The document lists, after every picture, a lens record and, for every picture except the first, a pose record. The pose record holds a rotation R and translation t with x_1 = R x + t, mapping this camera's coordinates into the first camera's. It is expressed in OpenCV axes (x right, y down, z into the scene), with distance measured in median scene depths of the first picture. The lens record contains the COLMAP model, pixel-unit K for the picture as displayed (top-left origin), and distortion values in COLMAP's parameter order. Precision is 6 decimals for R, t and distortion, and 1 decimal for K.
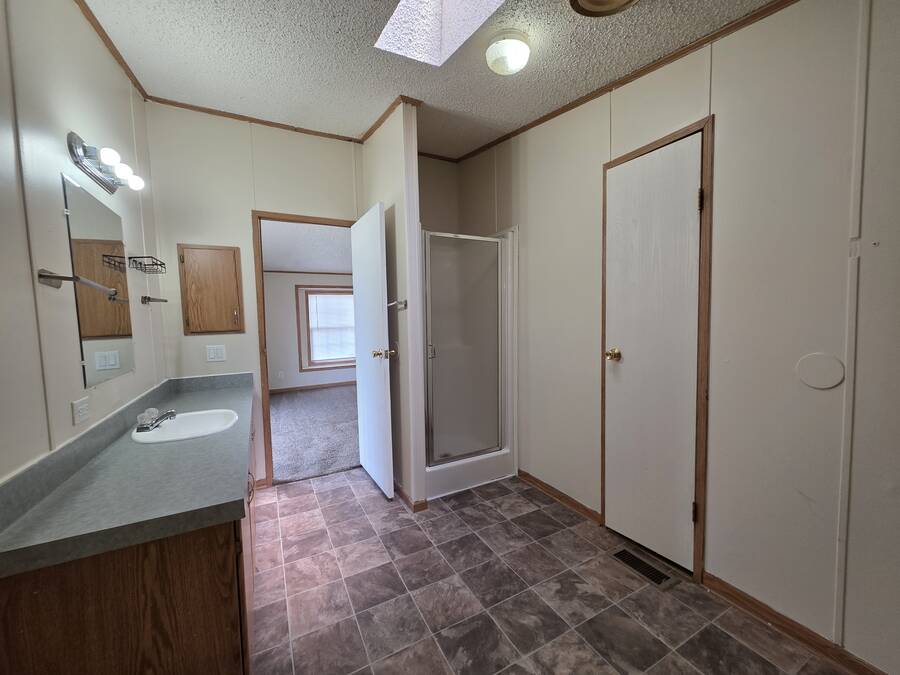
lens RADIAL K [[360.6, 0, 448.6], [0, 360.6, 340.9], [0, 0, 1]] dist [0.000090, -0.000282]
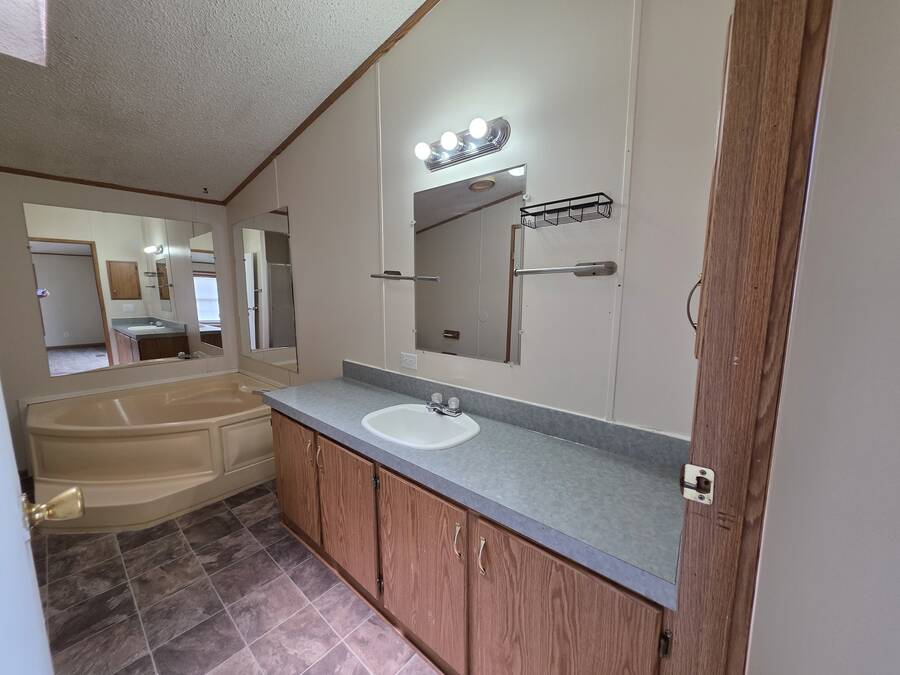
lens RADIAL K [[360.6, 0, 448.6], [0, 360.6, 340.9], [0, 0, 1]] dist [0.000090, -0.000282]
pose [[-0.936387, 0.080214, -0.341680, -0.501838], [0.008861, 0.978625, 0.205462, -0.140942], [0.350857, 0.189364, -0.917083, 1.795495]]
